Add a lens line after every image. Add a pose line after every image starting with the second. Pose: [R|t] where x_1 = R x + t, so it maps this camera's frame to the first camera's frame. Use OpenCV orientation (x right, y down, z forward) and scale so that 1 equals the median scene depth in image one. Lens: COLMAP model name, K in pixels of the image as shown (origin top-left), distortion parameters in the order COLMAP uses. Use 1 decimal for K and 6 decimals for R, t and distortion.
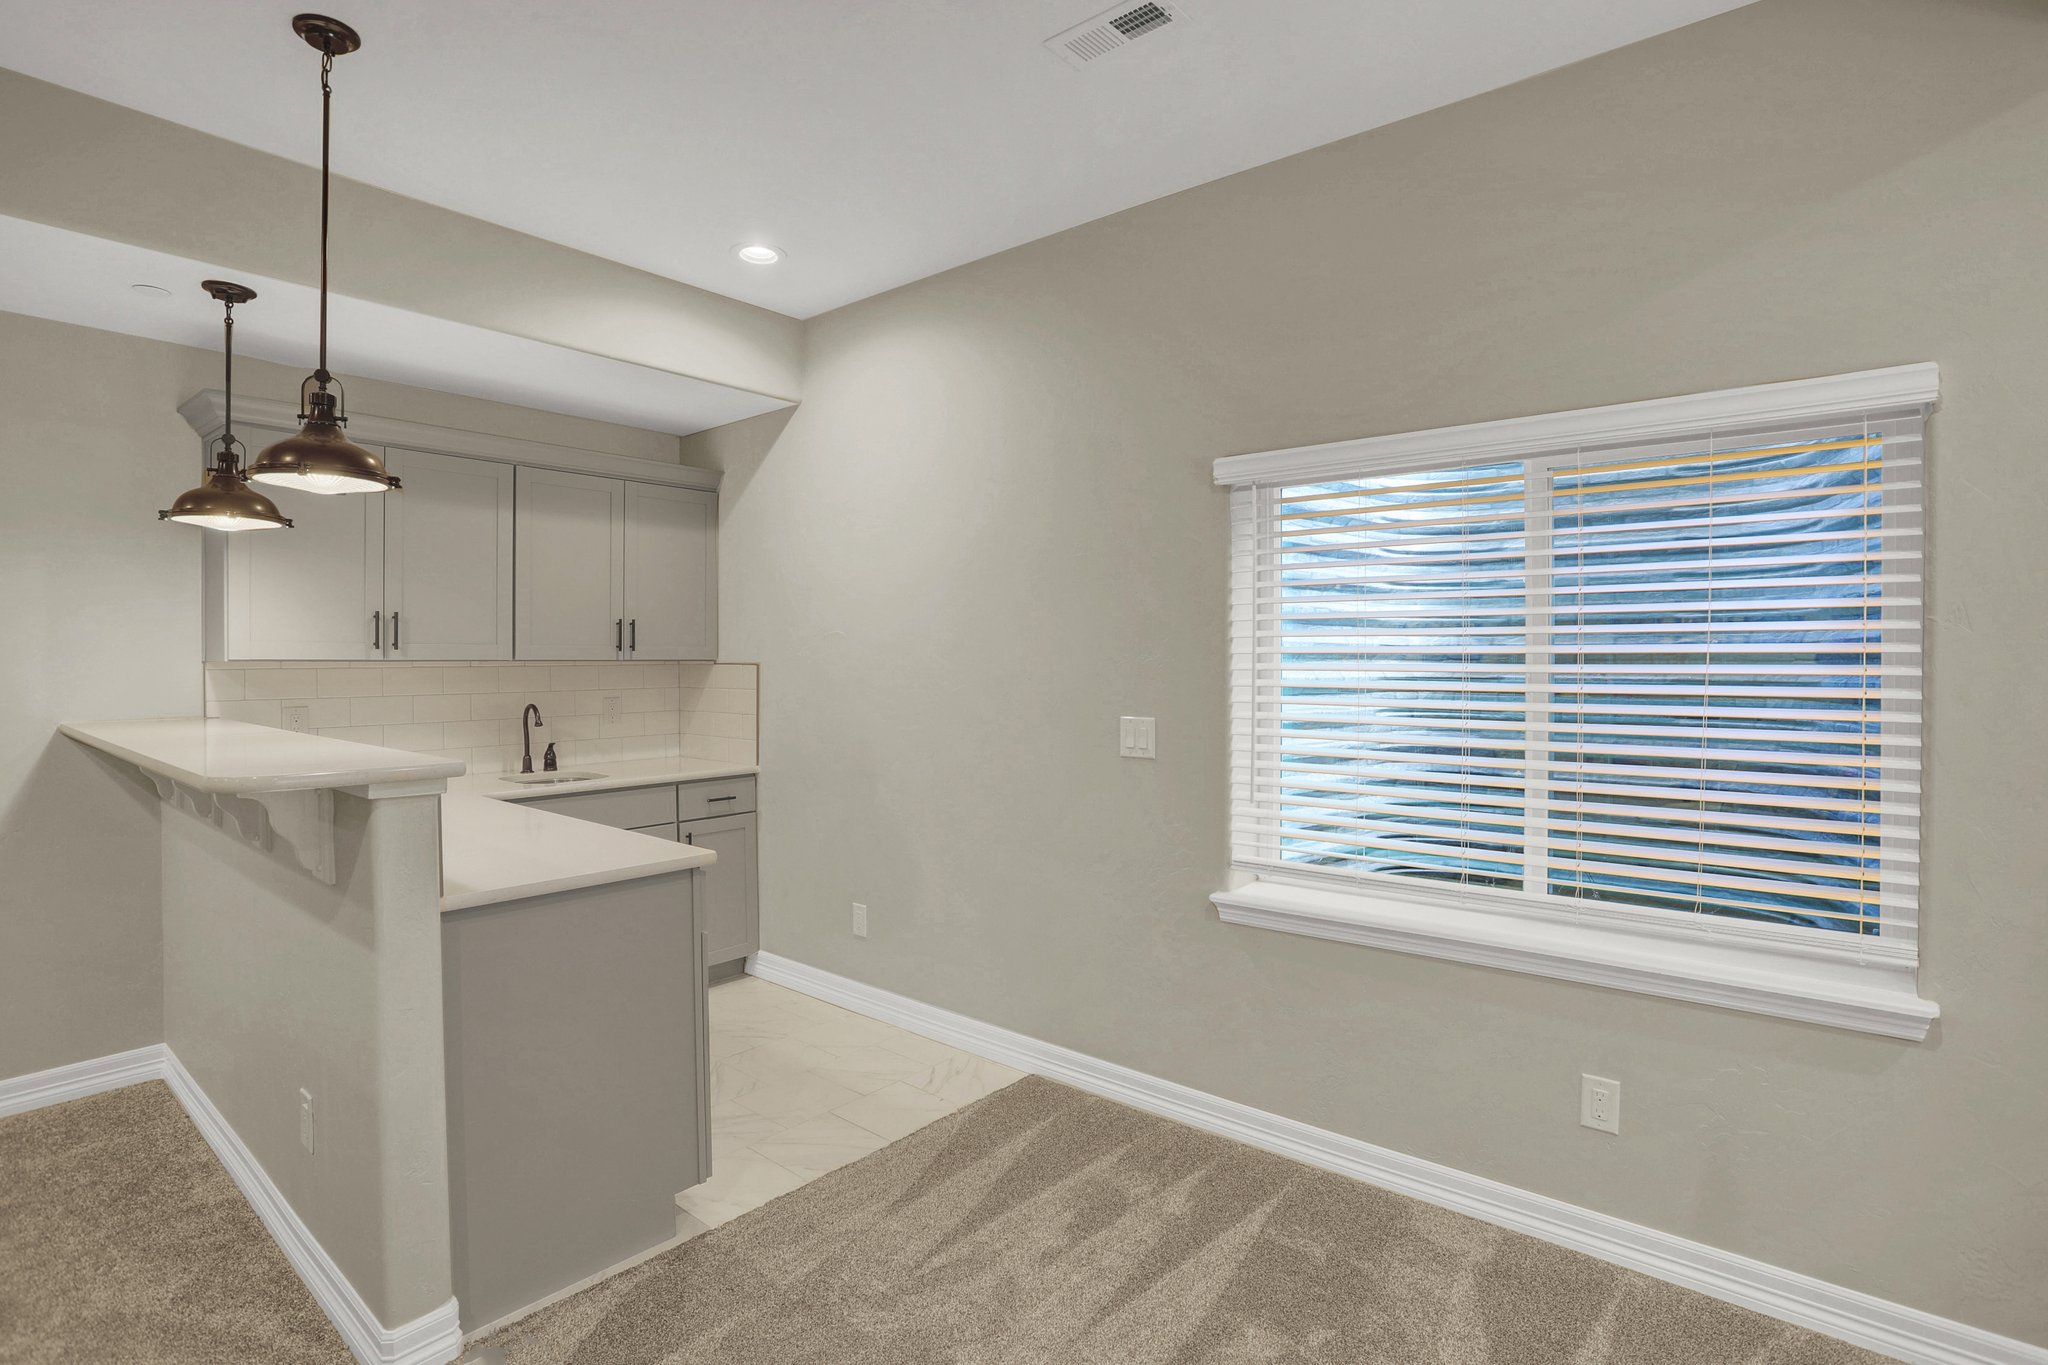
lens RADIAL K [[1012.1, 0, 1024.0], [0, 1012.1, 682.5], [0, 0, 1]] dist [-0.062484, 0.029213]
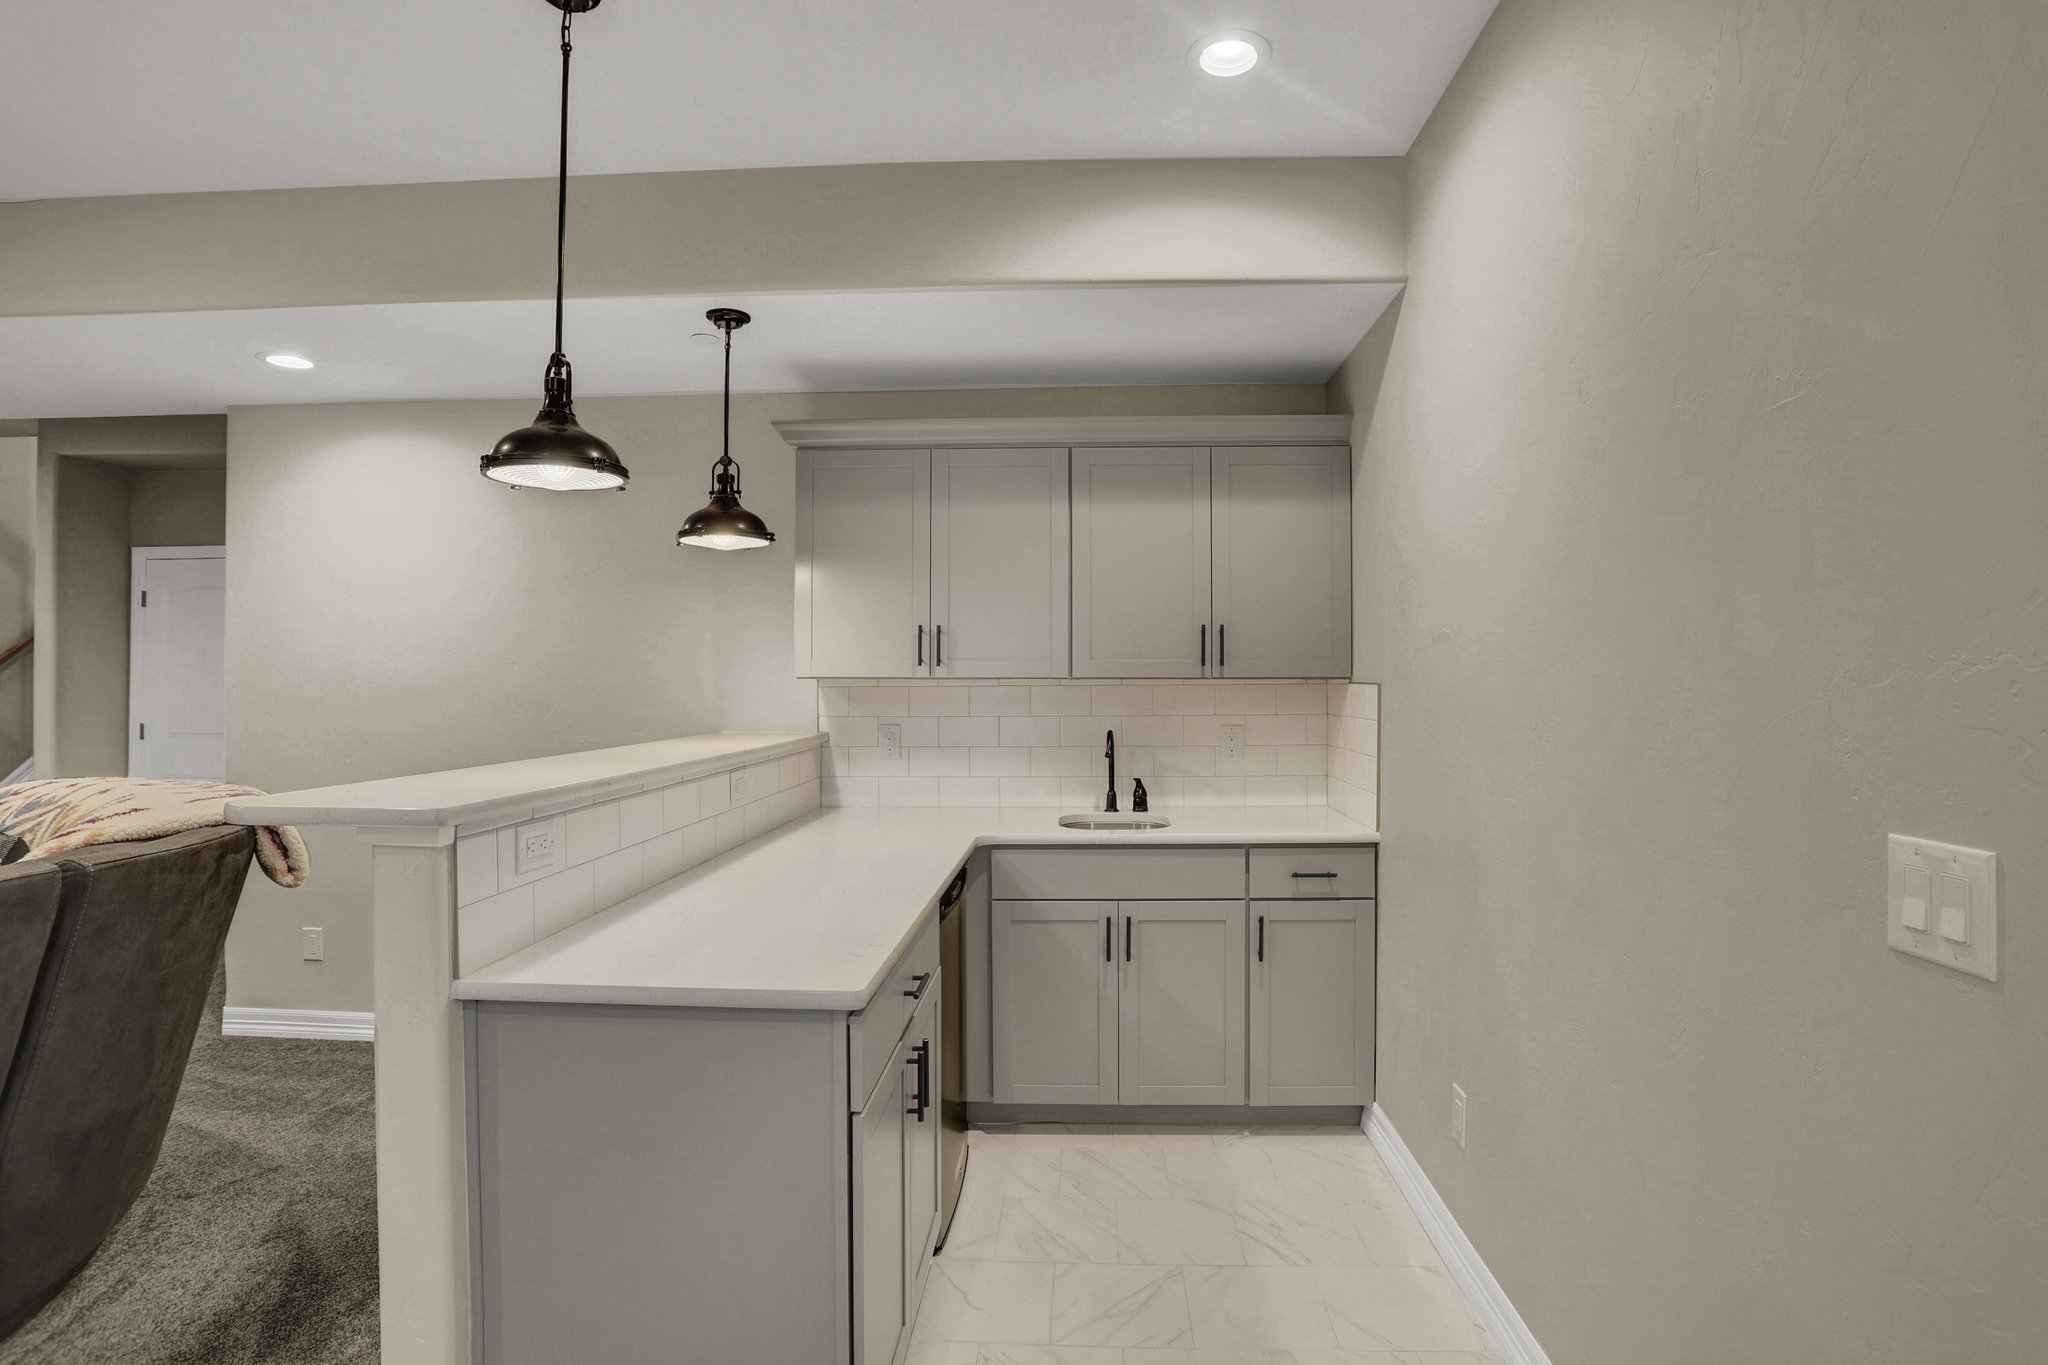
lens RADIAL K [[1012.1, 0, 1024.0], [0, 1012.1, 682.5], [0, 0, 1]] dist [-0.062484, 0.029213]
pose [[0.597150, 0.001837, -0.802127, 0.144909], [-0.018342, 0.999767, -0.011365, -0.007388], [0.801920, 0.021499, 0.597045, 0.426889]]
